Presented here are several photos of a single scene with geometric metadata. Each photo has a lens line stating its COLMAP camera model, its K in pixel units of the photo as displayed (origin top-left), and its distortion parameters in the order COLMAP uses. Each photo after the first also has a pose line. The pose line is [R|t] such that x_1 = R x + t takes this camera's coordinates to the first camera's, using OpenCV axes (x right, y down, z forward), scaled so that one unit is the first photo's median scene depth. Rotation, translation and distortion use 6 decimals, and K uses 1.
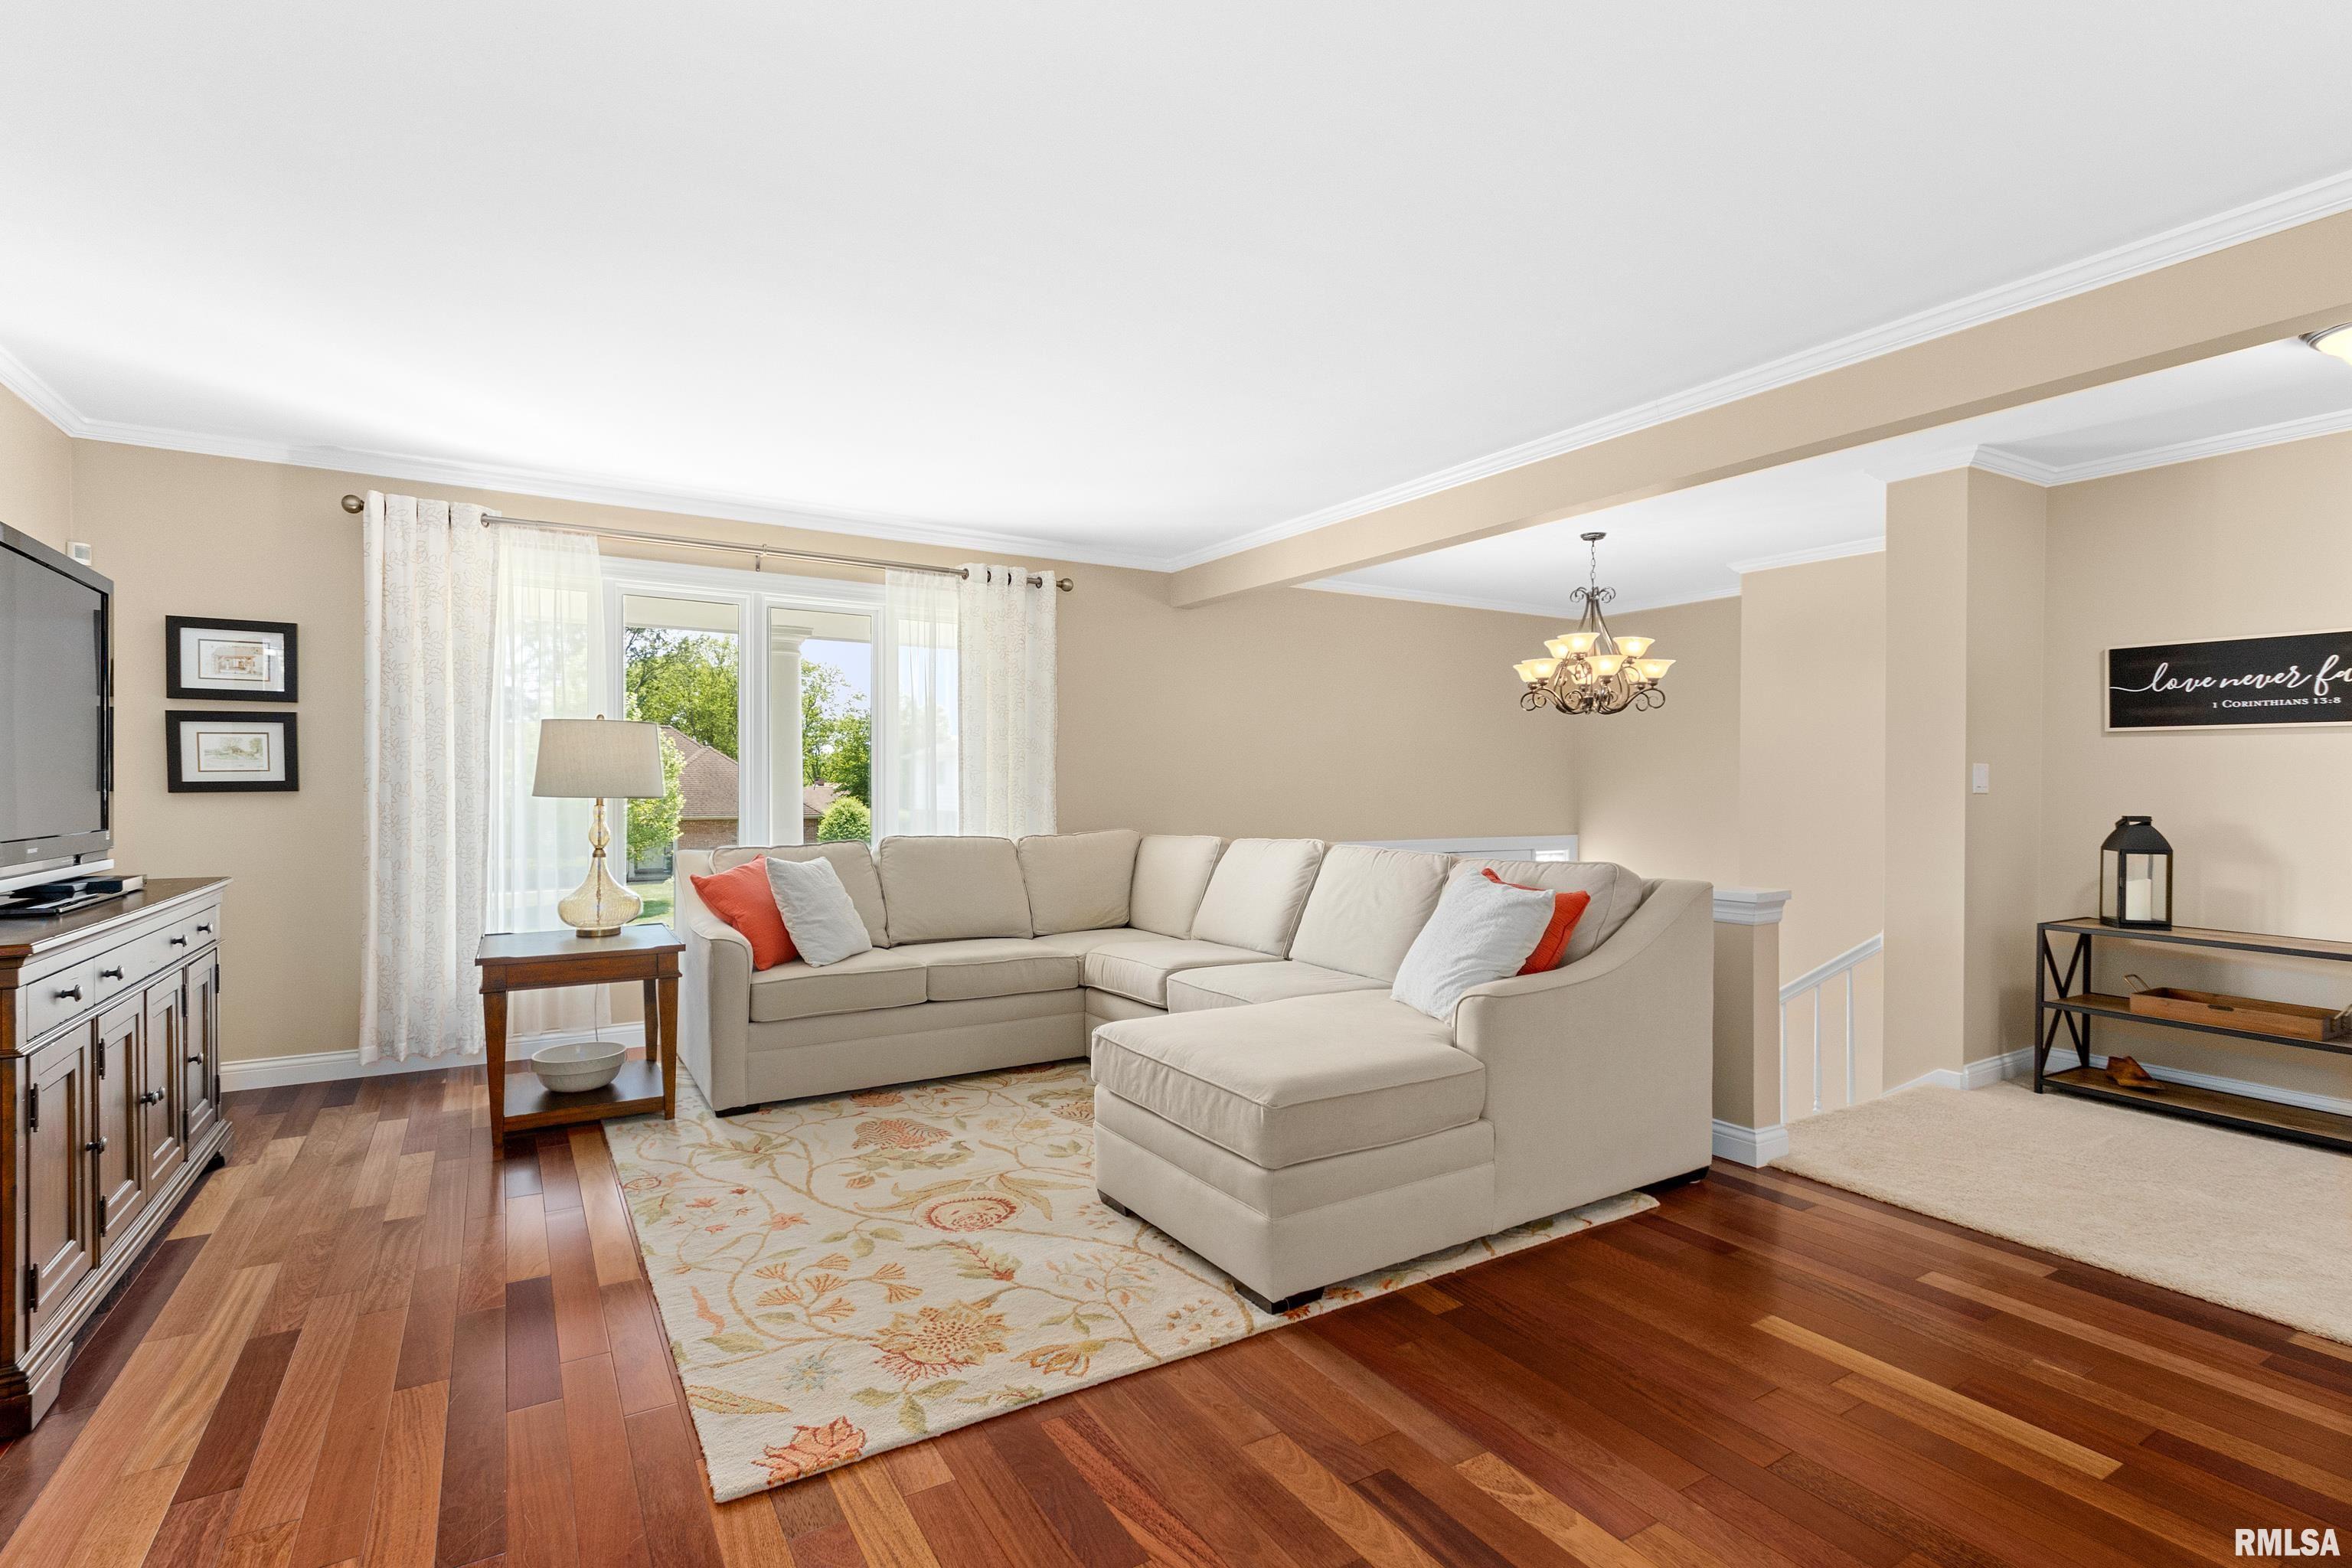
lens RADIAL K [[1099.9, 0, 1156.6], [0, 1099.9, 782.6], [0, 0, 1]] dist [0.003281, -0.000342]
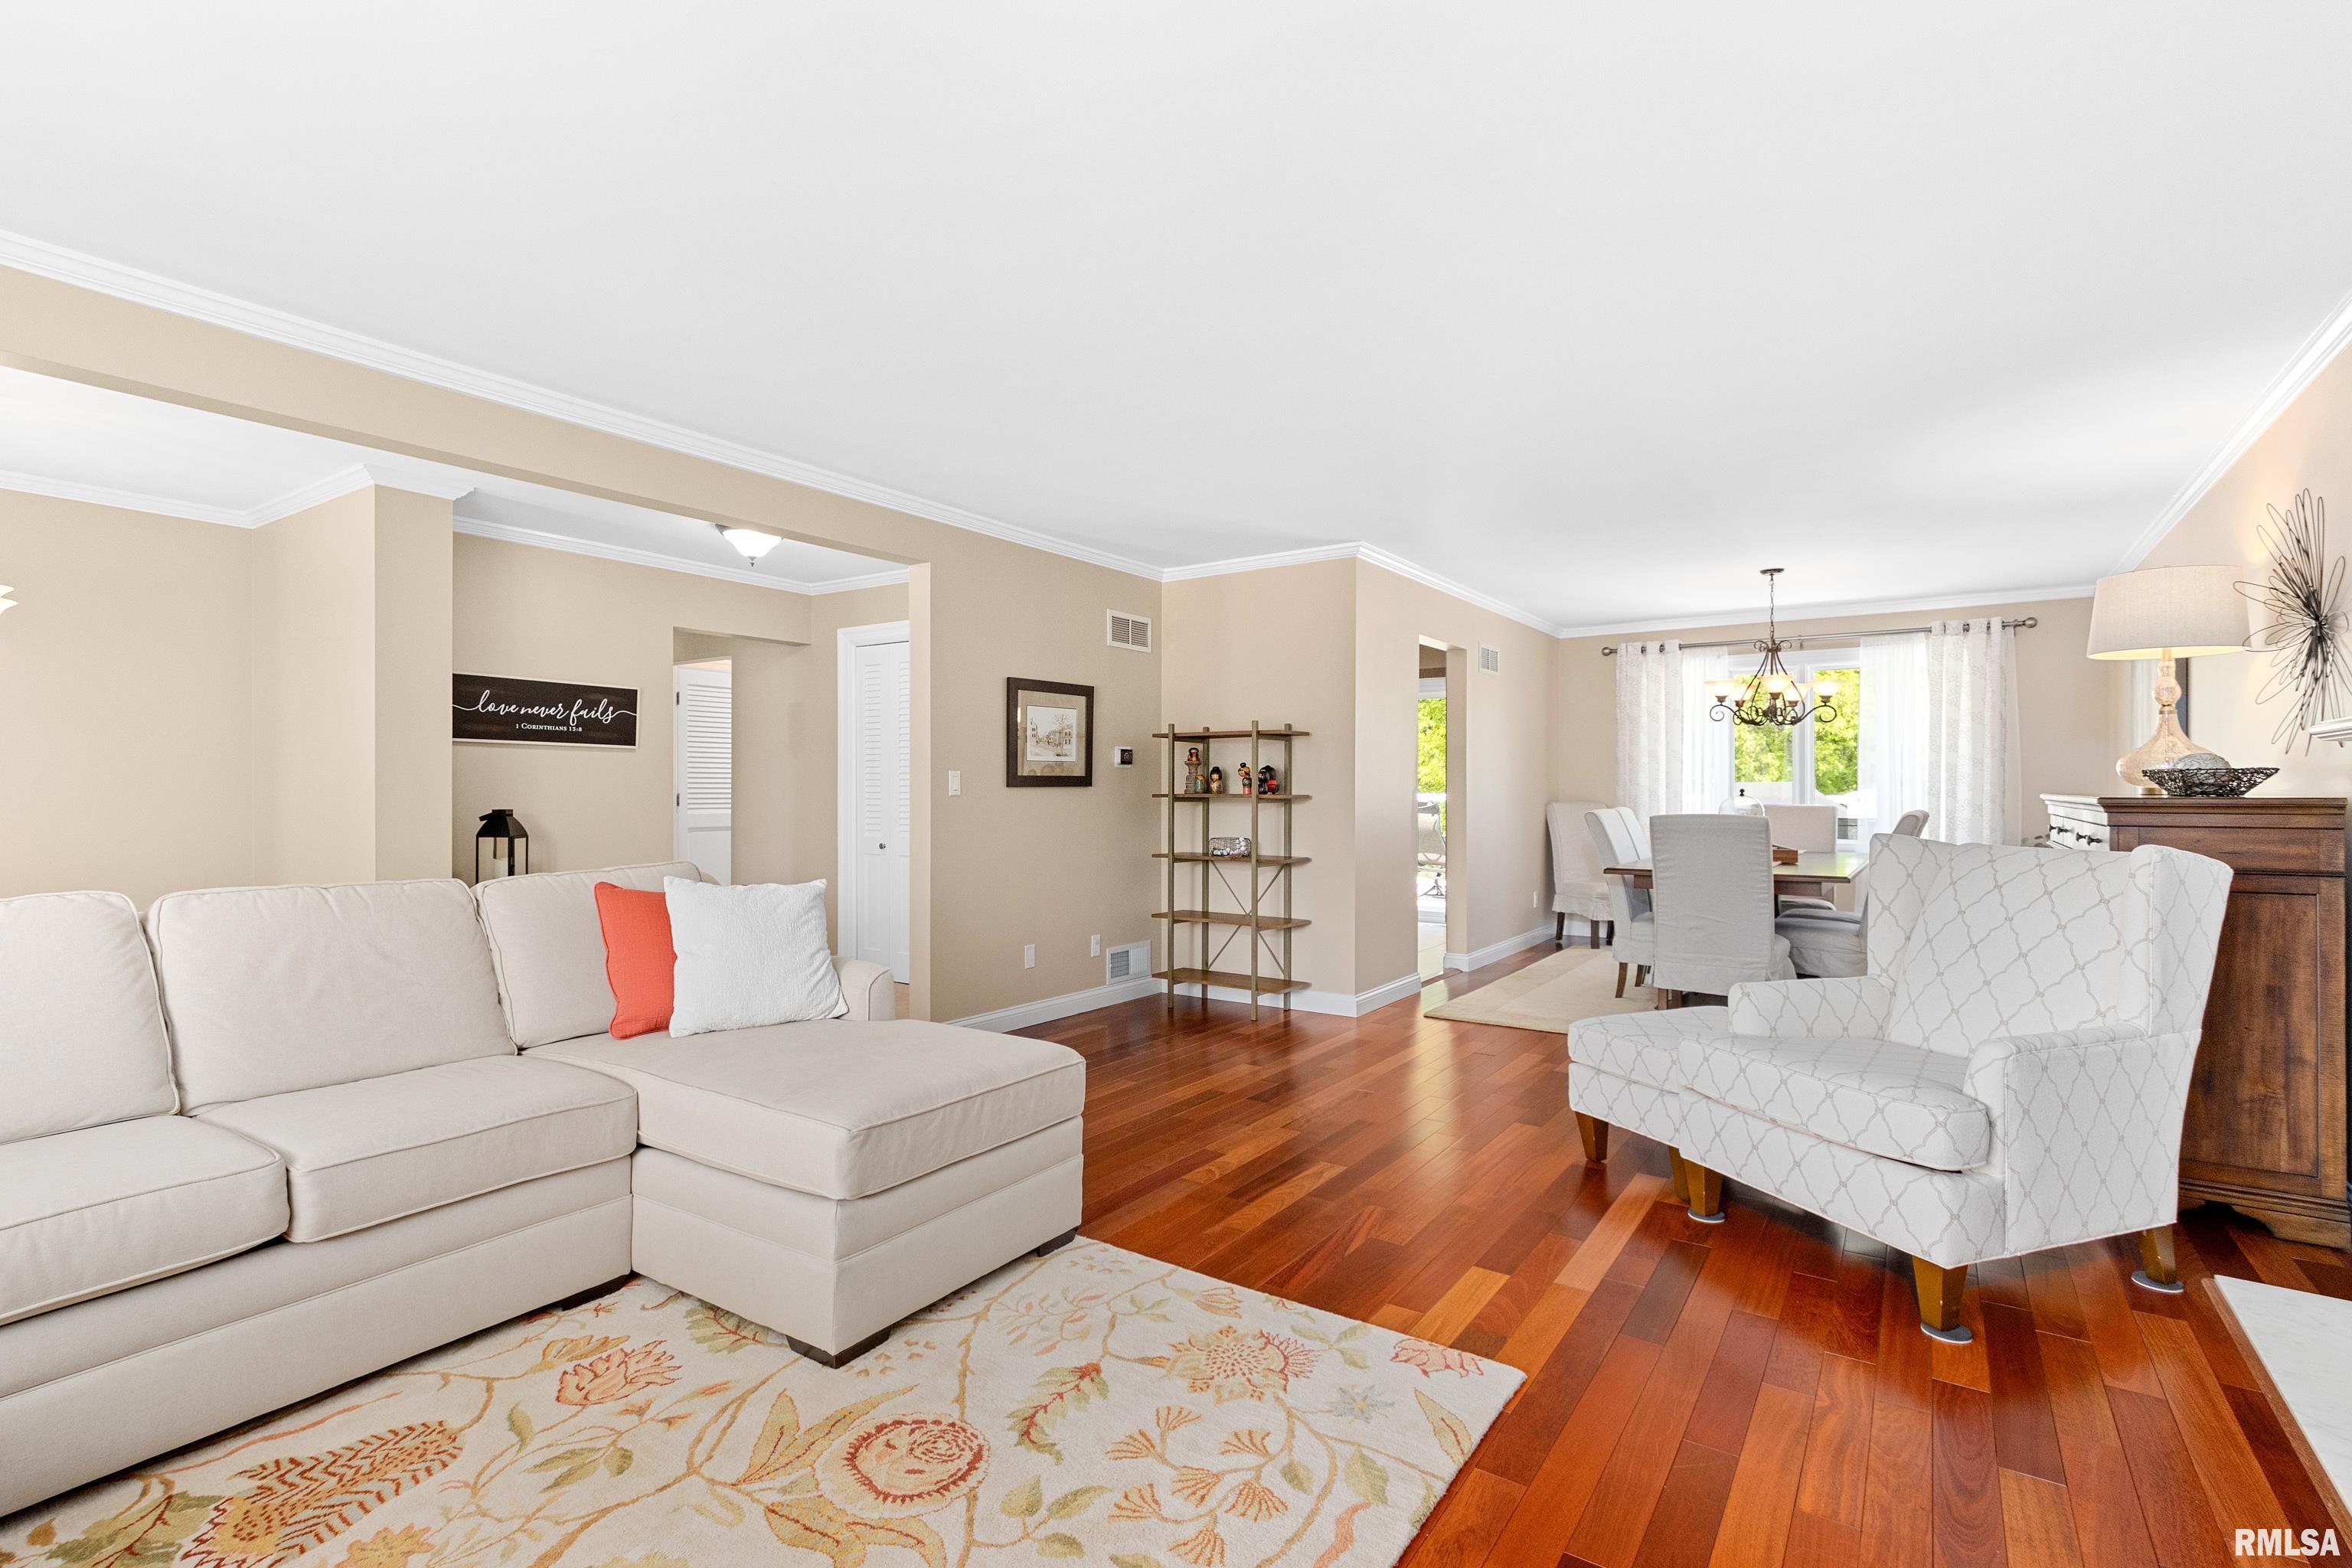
lens RADIAL K [[1099.9, 0, 1160.1], [0, 1099.9, 797.7], [0, 0, 1]] dist [0.003281, -0.000342]
pose [[-0.410281, -0.012154, 0.911878, -0.703242], [-0.006310, 0.999925, 0.010489, -0.001729], [-0.911937, -0.001451, -0.410327, 0.981835]]
